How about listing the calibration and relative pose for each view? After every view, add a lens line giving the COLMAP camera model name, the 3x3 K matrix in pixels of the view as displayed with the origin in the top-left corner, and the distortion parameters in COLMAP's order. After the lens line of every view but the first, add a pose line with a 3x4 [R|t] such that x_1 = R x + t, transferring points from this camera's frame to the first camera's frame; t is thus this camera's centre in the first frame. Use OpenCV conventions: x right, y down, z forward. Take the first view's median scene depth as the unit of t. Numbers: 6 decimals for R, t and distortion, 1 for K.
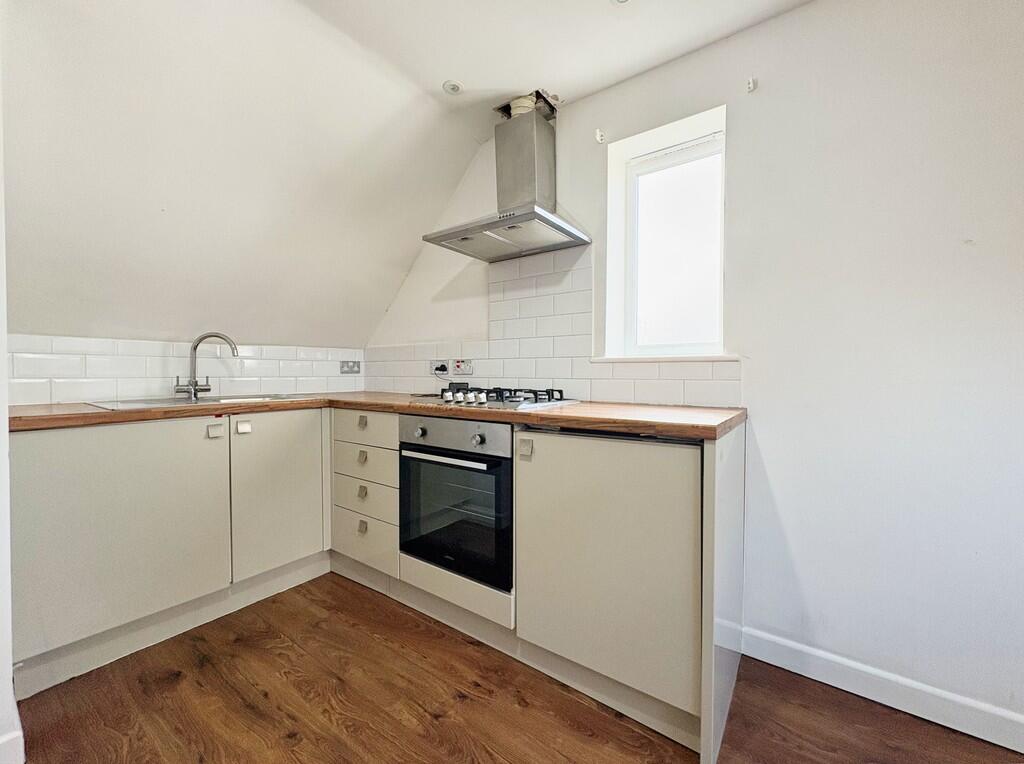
lens RADIAL K [[419.0, 0, 519.9], [0, 419.0, 380.4], [0, 0, 1]] dist [-0.003039, -0.000238]
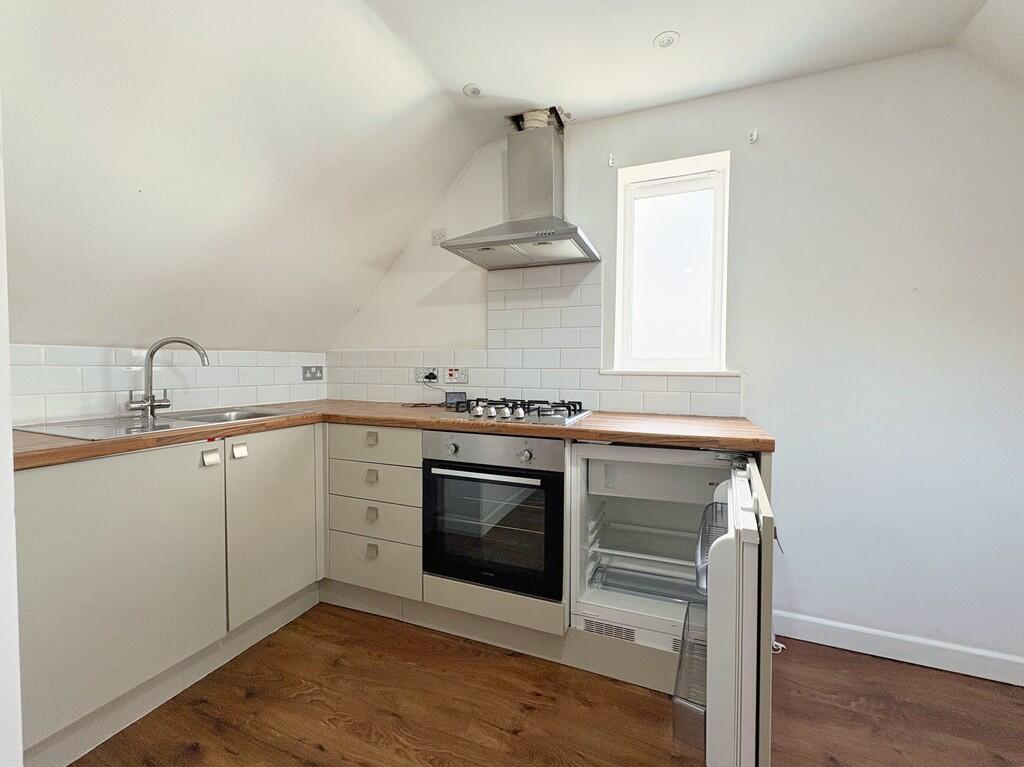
lens RADIAL K [[419.0, 0, 521.4], [0, 419.0, 384.9], [0, 0, 1]] dist [-0.003039, -0.000238]
pose [[0.969901, -0.004828, 0.243450, -0.301046], [-0.000754, 0.999739, 0.022832, -0.043838], [-0.243497, -0.022328, 0.969645, 0.022940]]
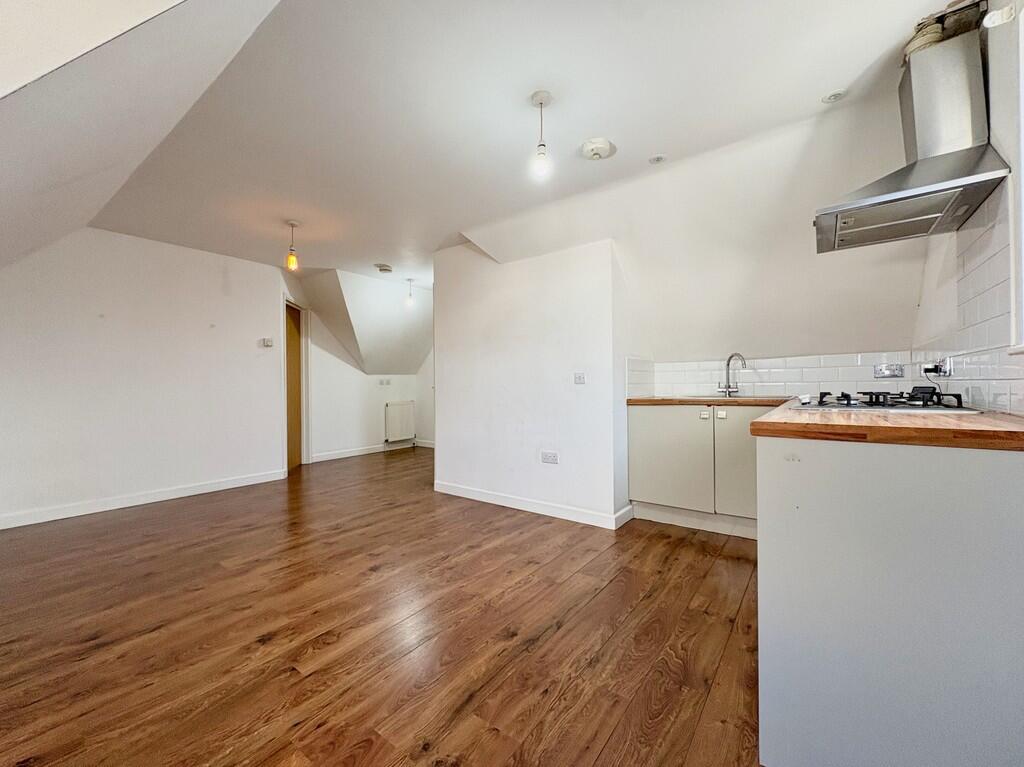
lens RADIAL K [[419.0, 0, 514.5], [0, 419.0, 383.3], [0, 0, 1]] dist [-0.003039, -0.000238]
pose [[-0.014745, -0.008265, -0.999857, 0.901842], [-0.006651, 0.999945, -0.008167, 0.014945], [0.999869, 0.006529, -0.014799, 0.246483]]
